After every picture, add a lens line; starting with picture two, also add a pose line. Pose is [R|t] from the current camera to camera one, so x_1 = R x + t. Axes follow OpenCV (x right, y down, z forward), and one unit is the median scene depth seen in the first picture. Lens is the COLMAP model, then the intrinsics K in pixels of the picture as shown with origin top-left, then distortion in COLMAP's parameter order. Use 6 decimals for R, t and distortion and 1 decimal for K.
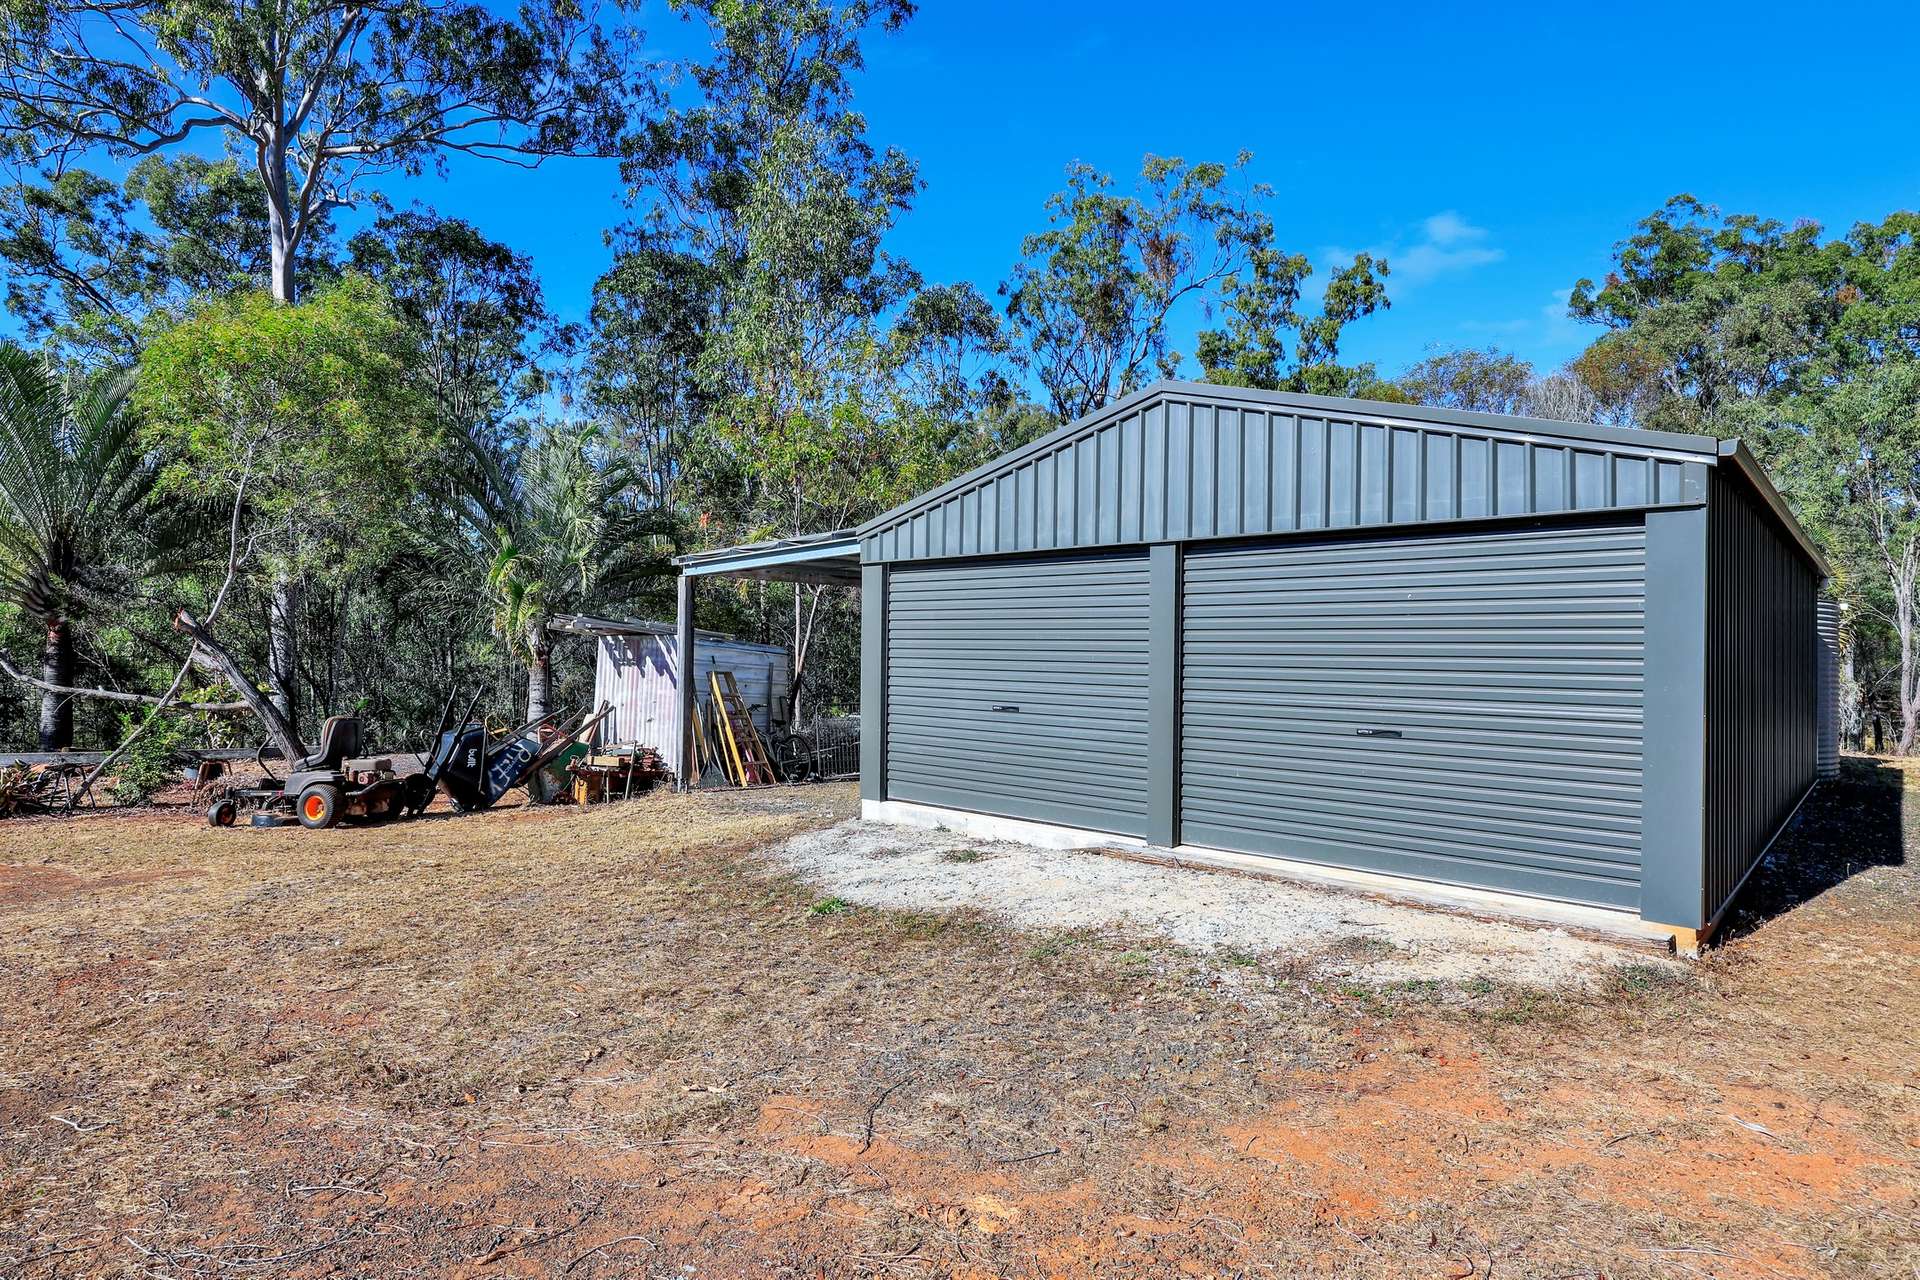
lens RADIAL K [[1045.9, 0, 960.0], [0, 1045.9, 640.0], [0, 0, 1]] dist [-0.001511, 0.000606]
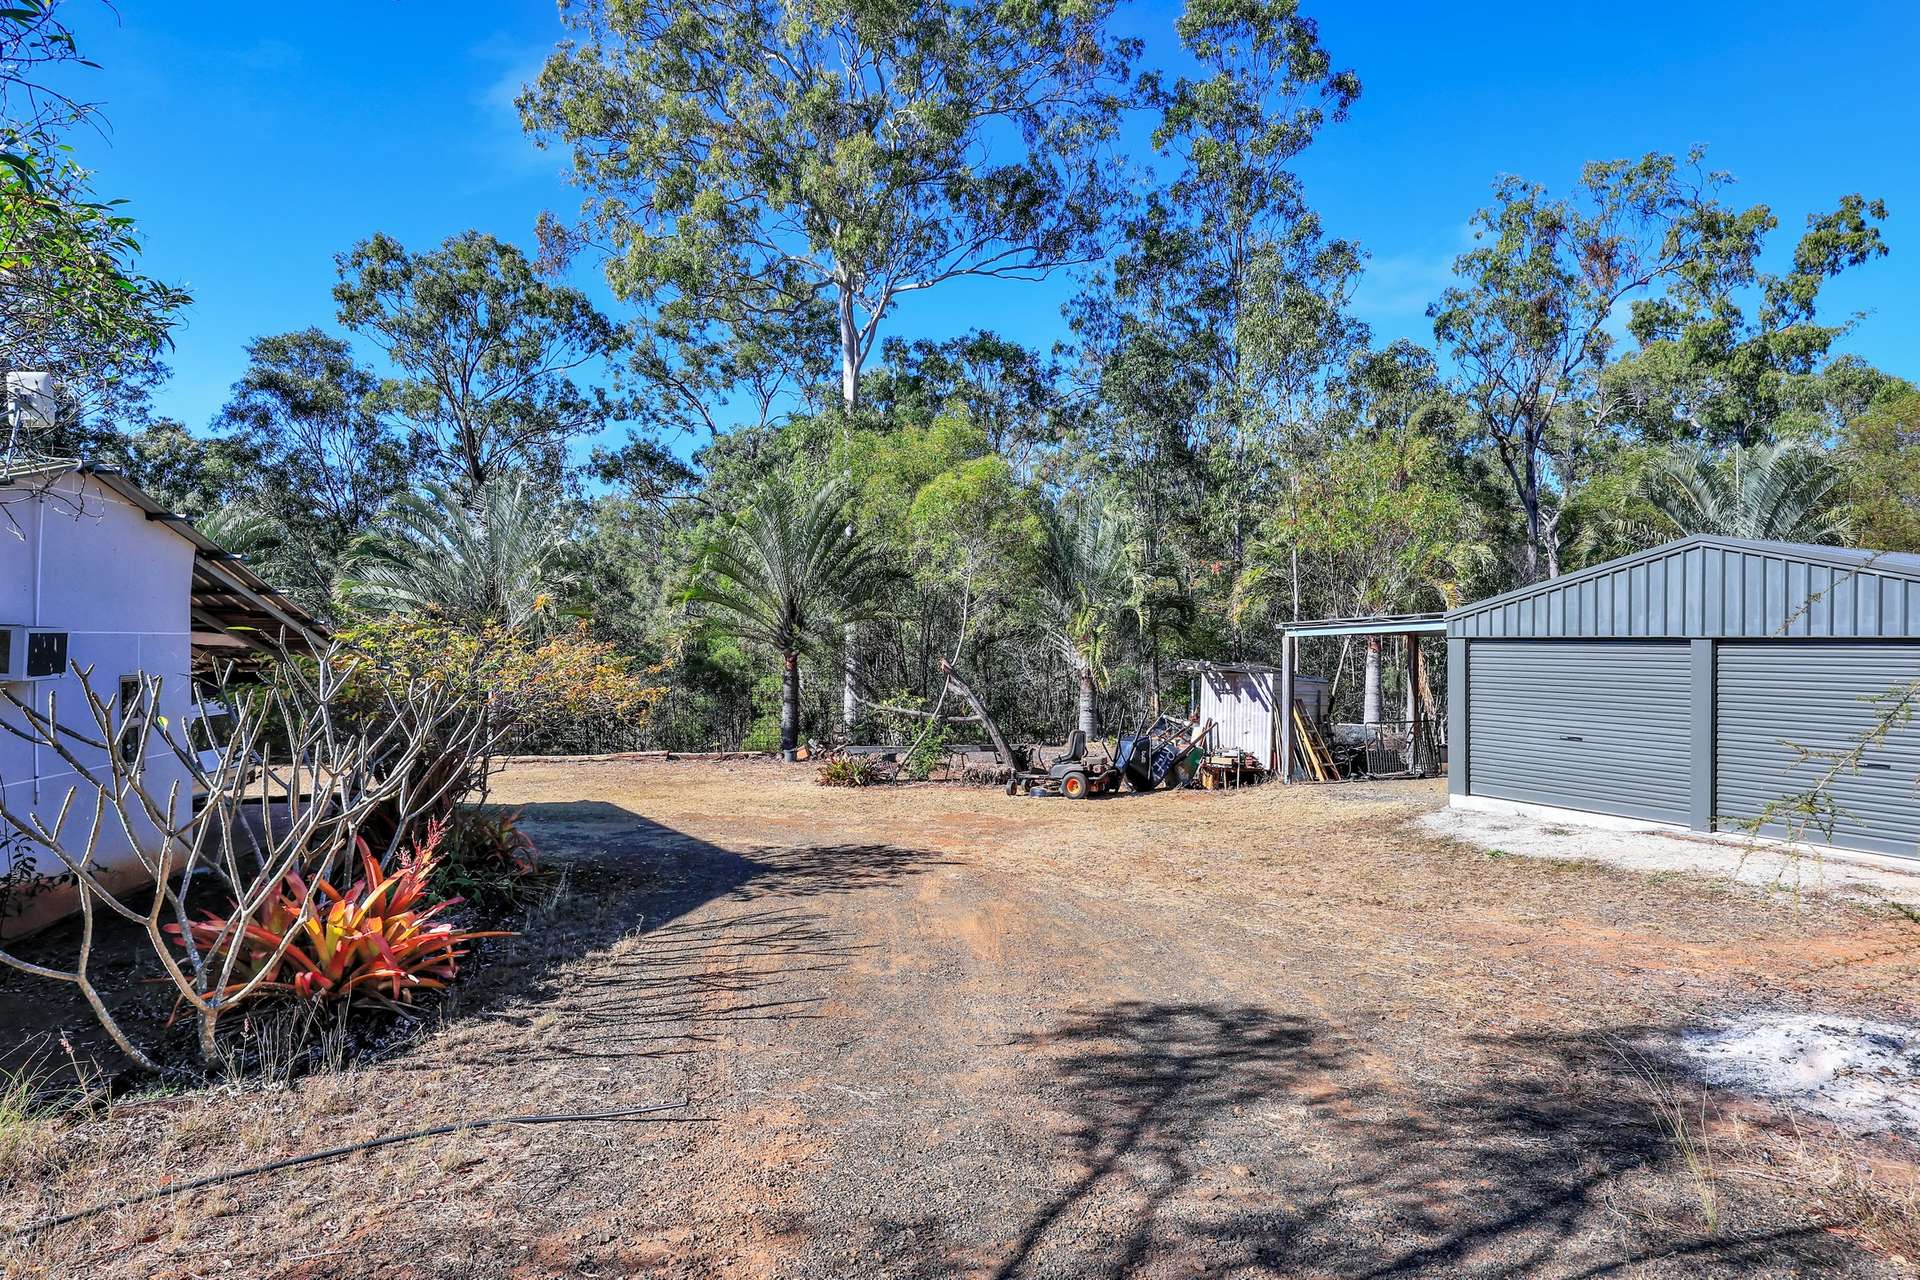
lens RADIAL K [[1045.9, 0, 960.0], [0, 1045.9, 640.0], [0, 0, 1]] dist [-0.001511, 0.000606]
pose [[0.943783, -0.010784, -0.330390, -0.213208], [0.014166, 0.999869, 0.007829, -0.074675], [0.330263, -0.012069, 0.943812, -0.533487]]
